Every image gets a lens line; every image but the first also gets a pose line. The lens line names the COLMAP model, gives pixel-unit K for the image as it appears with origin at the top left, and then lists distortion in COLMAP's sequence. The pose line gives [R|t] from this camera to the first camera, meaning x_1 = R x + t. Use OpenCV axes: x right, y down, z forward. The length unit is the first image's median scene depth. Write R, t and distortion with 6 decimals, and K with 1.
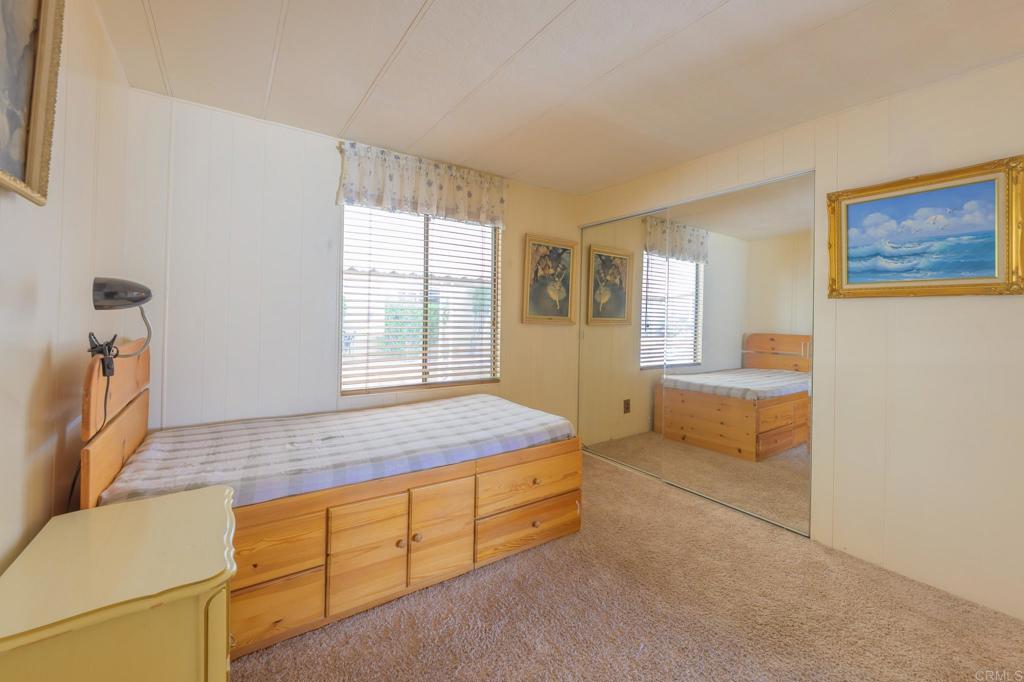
lens RADIAL K [[420.1, 0, 515.0], [0, 420.1, 321.9], [0, 0, 1]] dist [-0.000563, 0.000033]
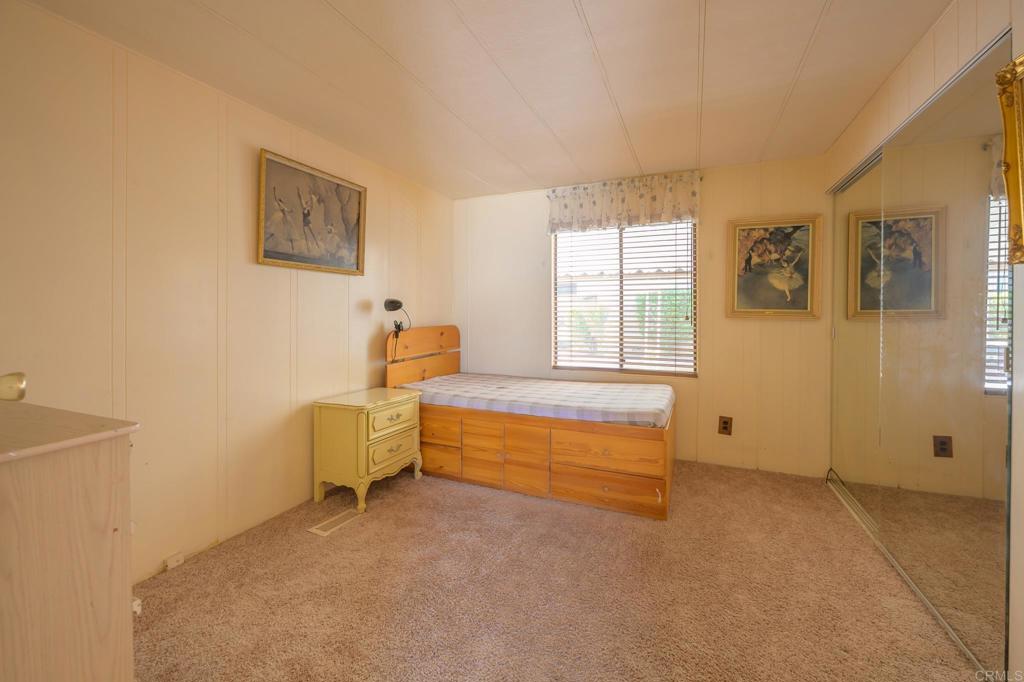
lens RADIAL K [[416.9, 0, 511.4], [0, 416.9, 327.5], [0, 0, 1]] dist [0.000405, 0.000098]
pose [[0.518039, 0.014420, -0.855235, 0.592130], [-0.000770, 0.999865, 0.016392, 0.010529], [0.855357, -0.007833, 0.517980, 0.120765]]
